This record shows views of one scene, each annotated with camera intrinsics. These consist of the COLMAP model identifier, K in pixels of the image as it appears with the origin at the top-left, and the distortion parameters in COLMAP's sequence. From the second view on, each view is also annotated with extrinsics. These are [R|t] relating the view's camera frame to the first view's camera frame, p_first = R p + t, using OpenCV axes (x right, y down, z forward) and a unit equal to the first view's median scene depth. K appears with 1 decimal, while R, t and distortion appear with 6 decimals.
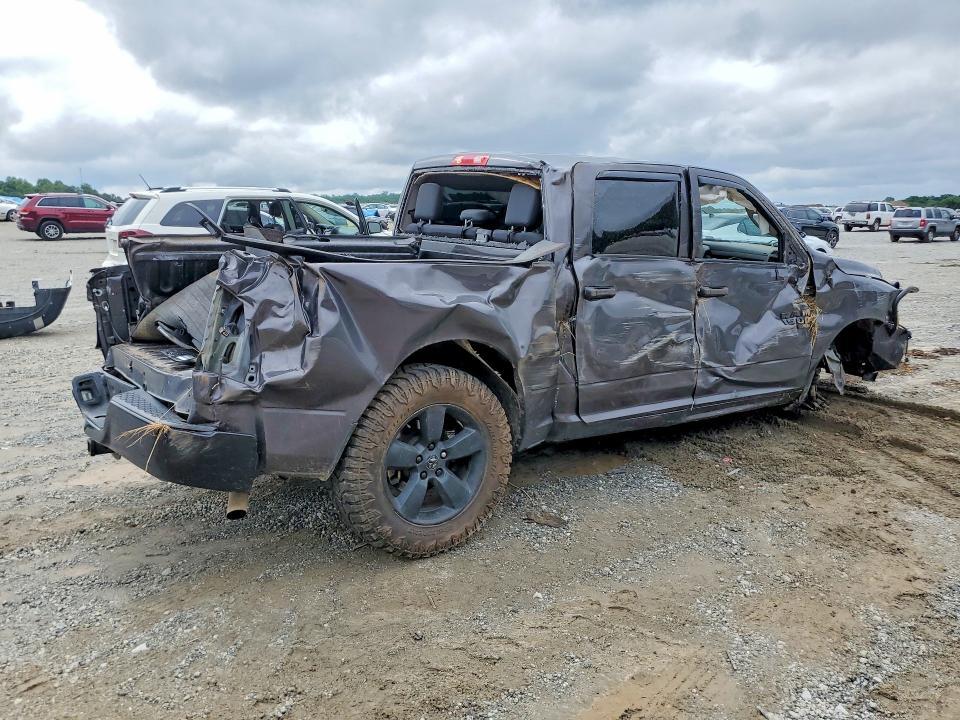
lens RADIAL K [[739.9, 0, 480.0], [0, 739.9, 360.0], [0, 0, 1]] dist [0.011876, 0.005894]
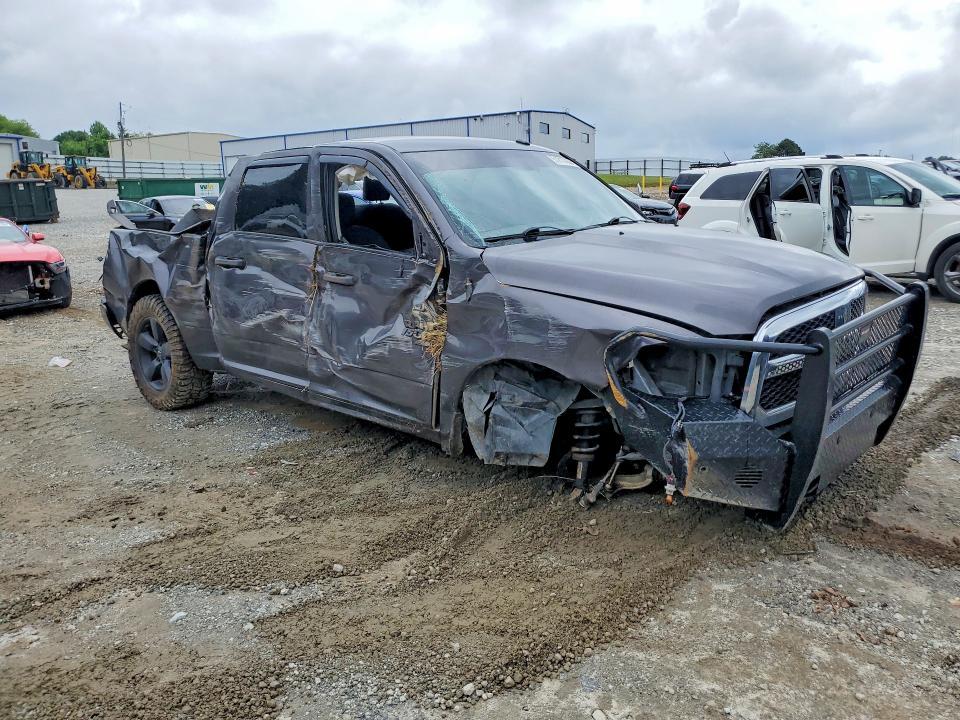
lens RADIAL K [[739.9, 0, 480.0], [0, 739.9, 360.0], [0, 0, 1]] dist [0.011876, 0.005894]
pose [[0.256523, 0.201506, -0.945300, 1.330120], [-0.160890, 0.973283, 0.163811, -0.183479], [0.953053, 0.110068, 0.282090, 0.973829]]
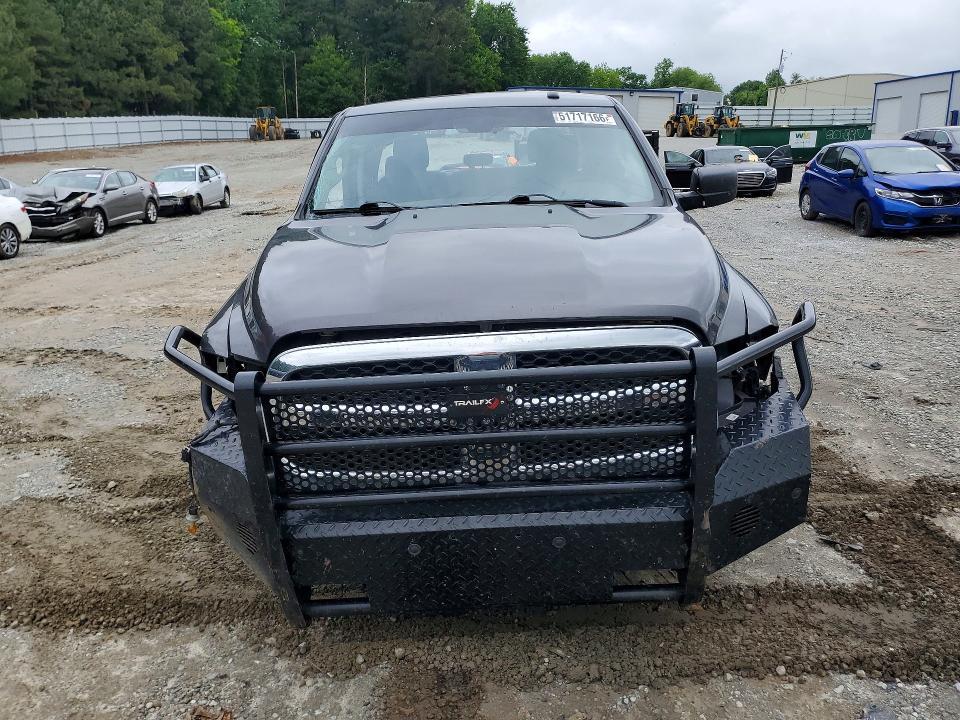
lens RADIAL K [[739.9, 0, 480.0], [0, 739.9, 360.0], [0, 0, 1]] dist [0.011876, 0.005894]
pose [[-0.535401, 0.229644, -0.812779, 1.305666], [-0.147098, 0.922265, 0.357476, -0.199451], [0.831690, 0.310951, -0.460001, 1.052786]]
